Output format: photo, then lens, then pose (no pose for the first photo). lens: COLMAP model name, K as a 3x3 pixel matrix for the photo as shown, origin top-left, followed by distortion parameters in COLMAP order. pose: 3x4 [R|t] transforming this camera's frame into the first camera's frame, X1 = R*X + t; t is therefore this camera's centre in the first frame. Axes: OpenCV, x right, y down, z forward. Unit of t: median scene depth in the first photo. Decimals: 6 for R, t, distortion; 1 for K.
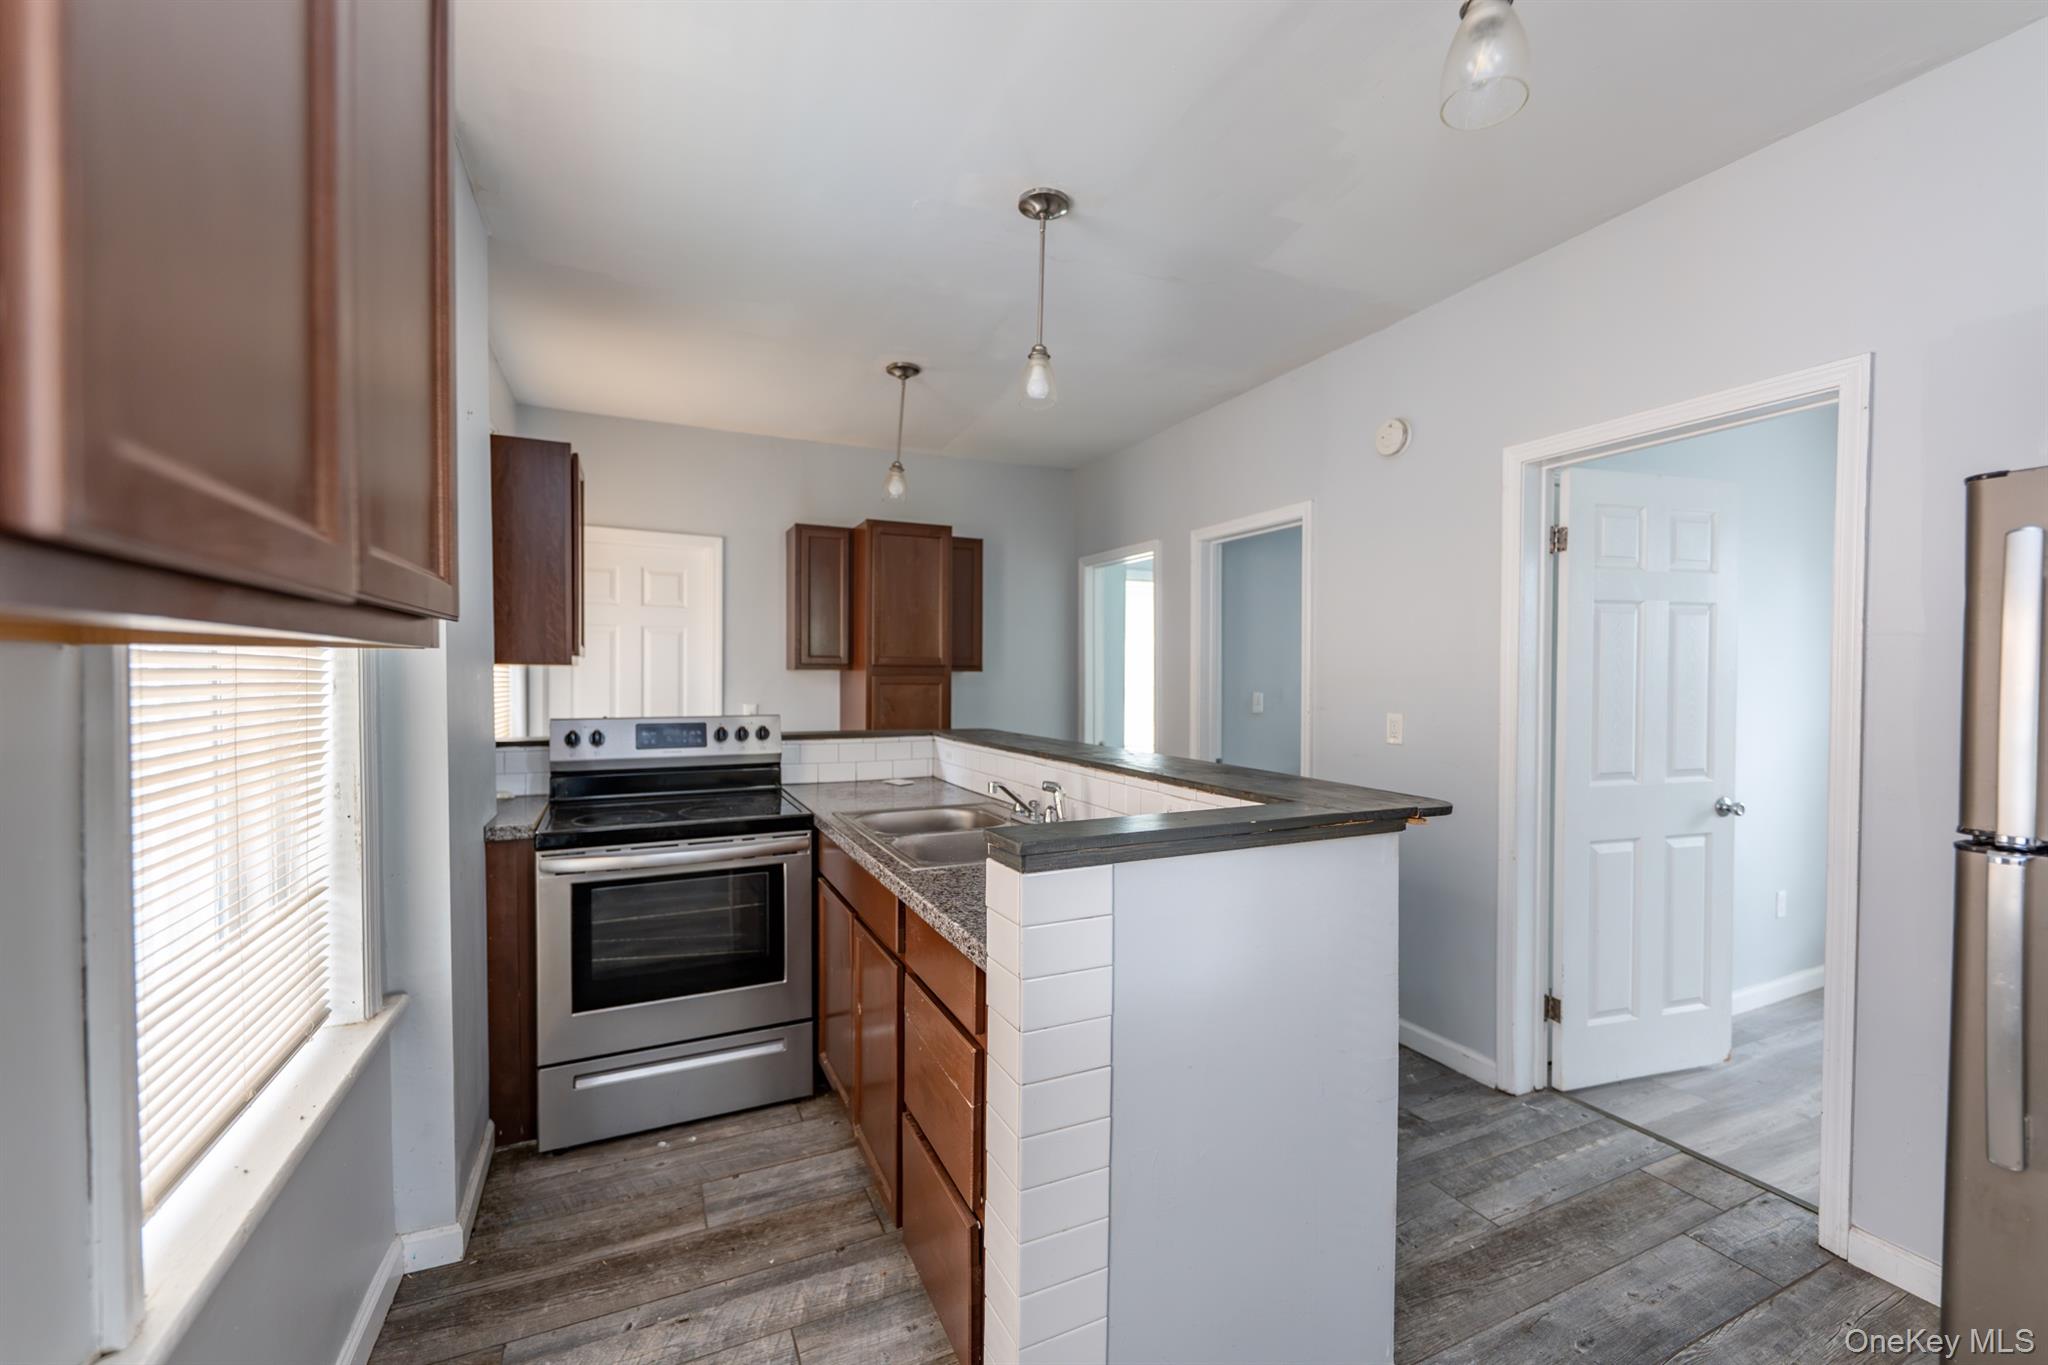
lens RADIAL K [[840.6, 0, 1019.8], [0, 840.6, 693.2], [0, 0, 1]] dist [0.000617, -0.000274]
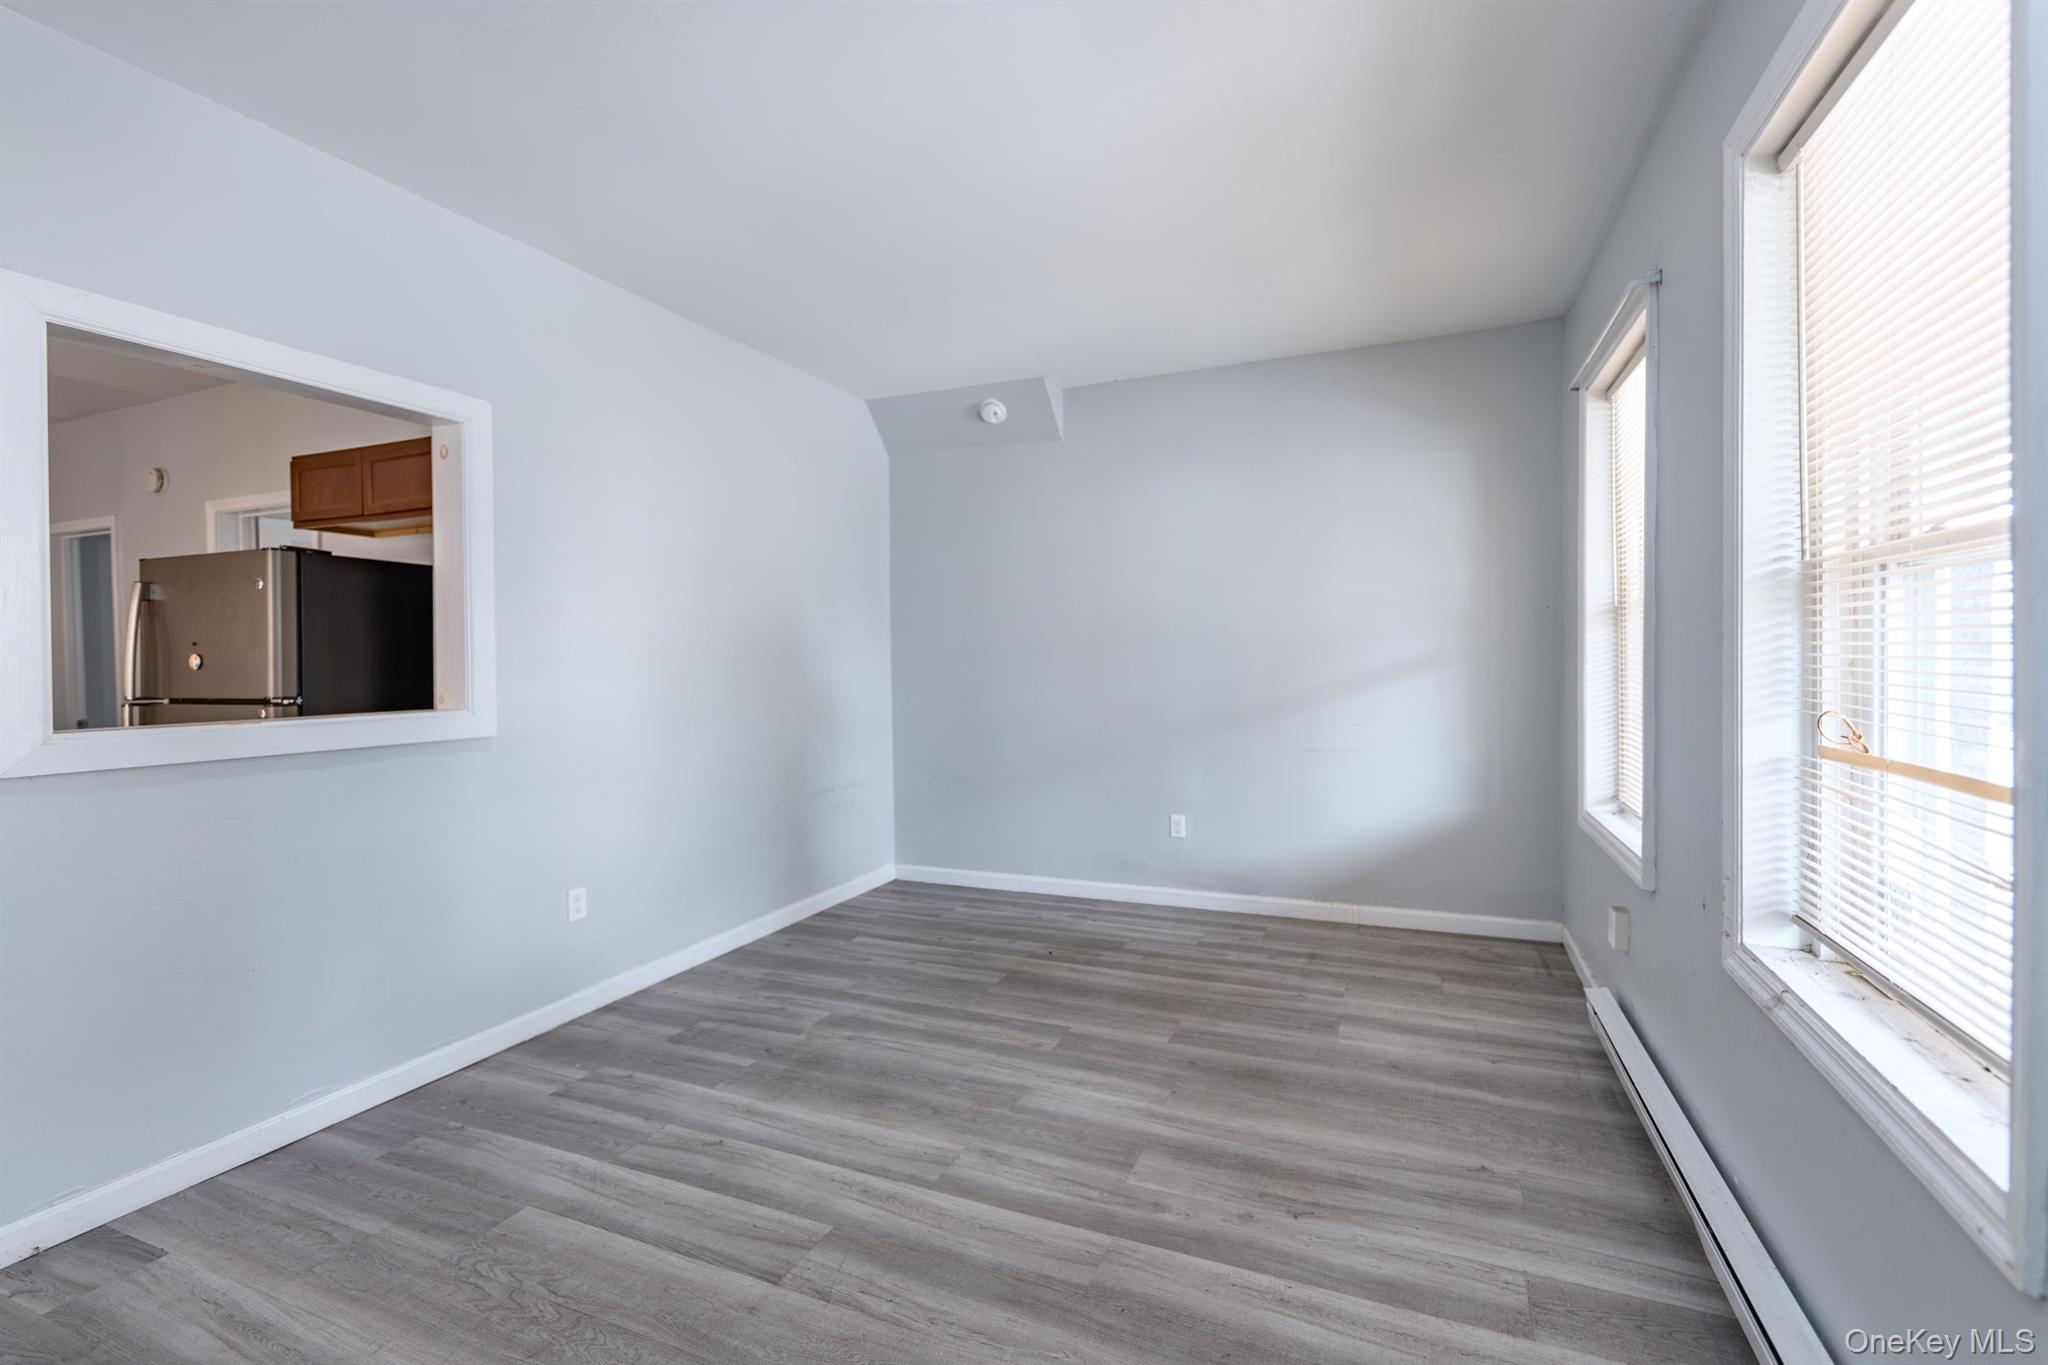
lens RADIAL K [[857.3, 0, 1079.9], [0, 857.3, 667.7], [0, 0, 1]] dist [0.000929, -0.000027]
pose [[0.716991, -0.021222, 0.696760, 0.655602], [0.029409, 0.999567, 0.000182, 0.072596], [-0.696462, 0.020361, 0.717305, -1.373419]]
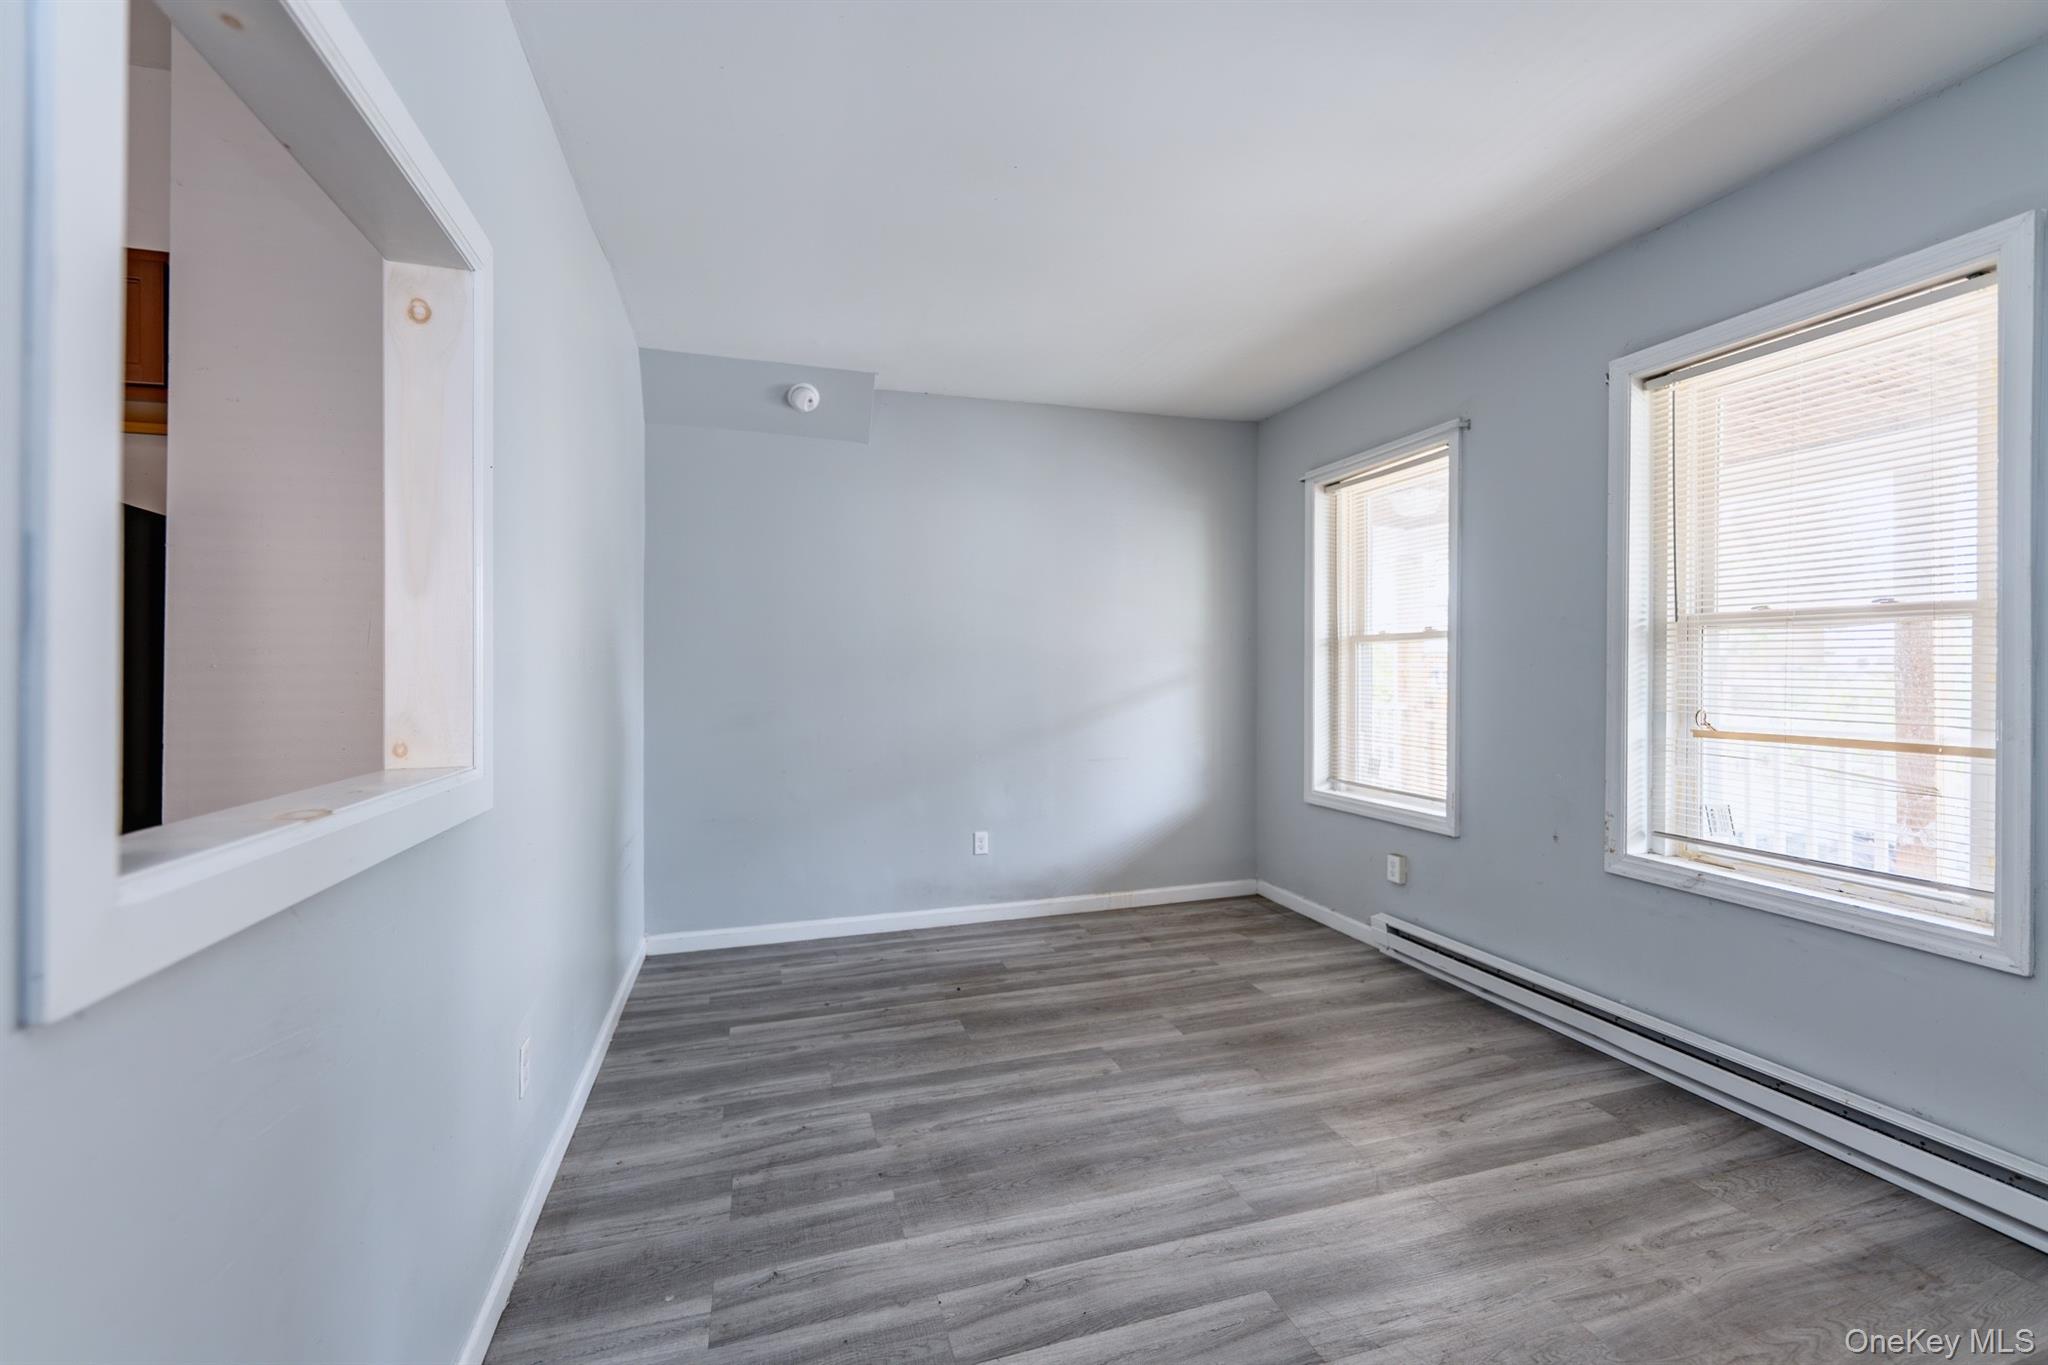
lens RADIAL K [[826.5, 0, 1024.0], [0, 826.5, 682.5], [0, 0, 1]] dist [0.001771, 0.000149]
pose [[0.130203, -0.018957, 0.991306, 0.281267], [0.028010, 0.999488, 0.015434, 0.039935], [-0.991092, 0.025757, 0.130667, -0.464951]]
